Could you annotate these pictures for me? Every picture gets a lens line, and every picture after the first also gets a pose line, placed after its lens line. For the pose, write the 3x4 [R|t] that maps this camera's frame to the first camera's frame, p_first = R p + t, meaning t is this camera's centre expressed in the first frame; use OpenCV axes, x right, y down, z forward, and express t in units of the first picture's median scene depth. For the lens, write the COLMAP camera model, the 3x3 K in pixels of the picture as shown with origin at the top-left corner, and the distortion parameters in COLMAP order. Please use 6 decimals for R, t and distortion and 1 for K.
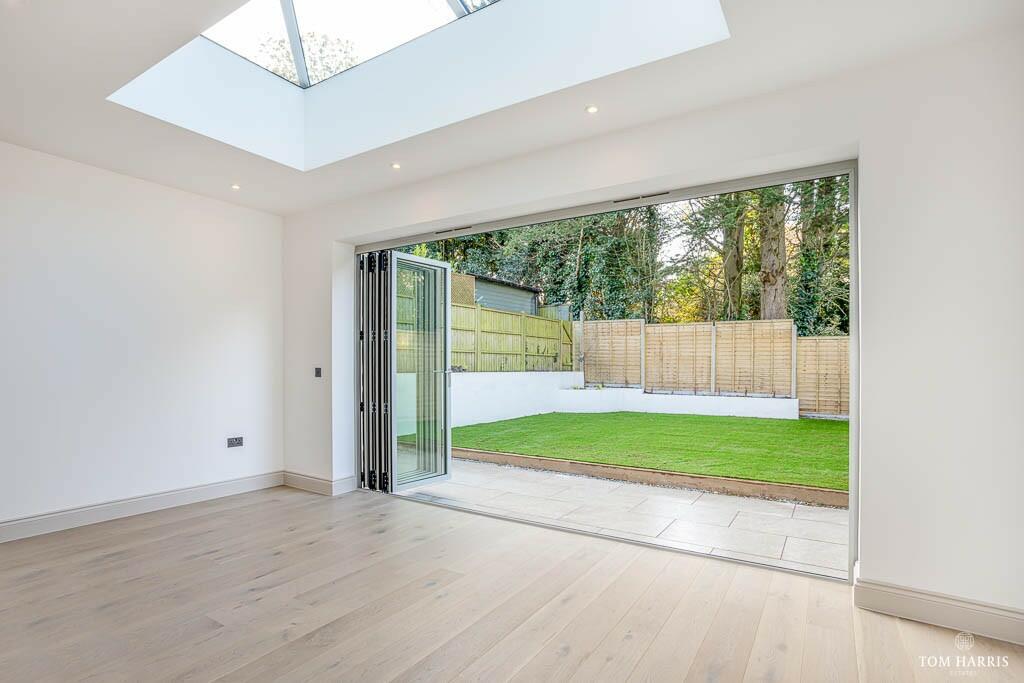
lens RADIAL K [[513.3, 0, 506.1], [0, 513.3, 372.5], [0, 0, 1]] dist [-0.056614, 0.012273]
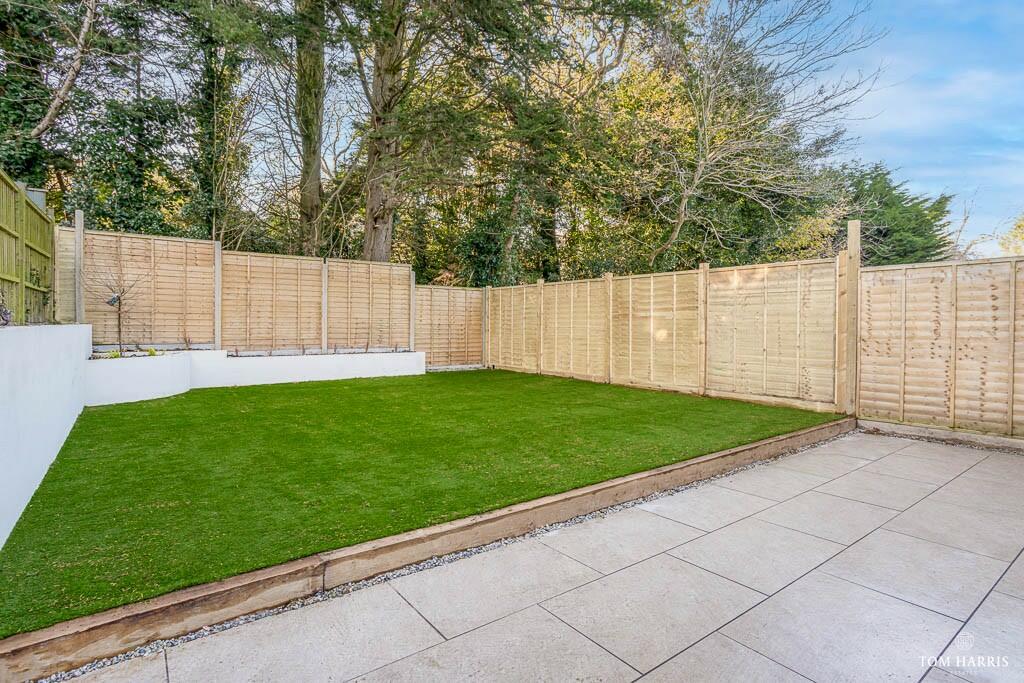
lens RADIAL K [[513.3, 0, 511.7], [0, 513.3, 336.8], [0, 0, 1]] dist [-0.056614, 0.012273]
pose [[0.338086, -0.028458, 0.940685, -0.248072], [0.007521, 0.999592, 0.027537, 0.000297], [-0.941085, -0.002235, 0.338162, 0.530982]]
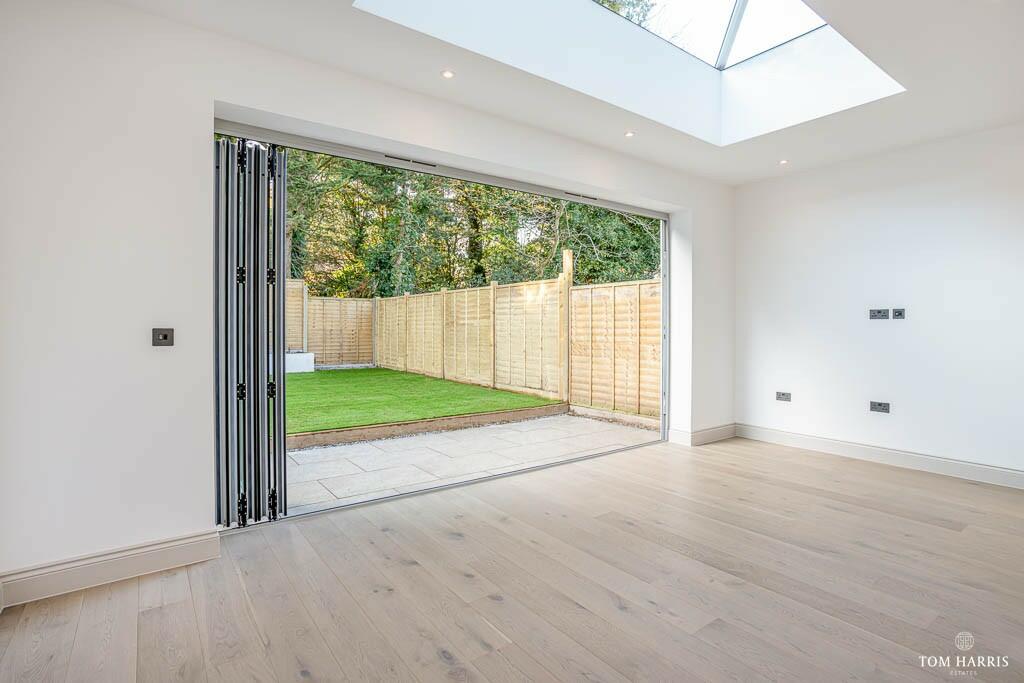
lens RADIAL K [[513.3, 0, 508.5], [0, 513.3, 332.1], [0, 0, 1]] dist [-0.056614, 0.012273]
pose [[0.356203, -0.015793, 0.934275, -0.304691], [0.009711, 0.999866, 0.013199, -0.003521], [-0.934358, 0.004372, 0.356309, 0.206345]]
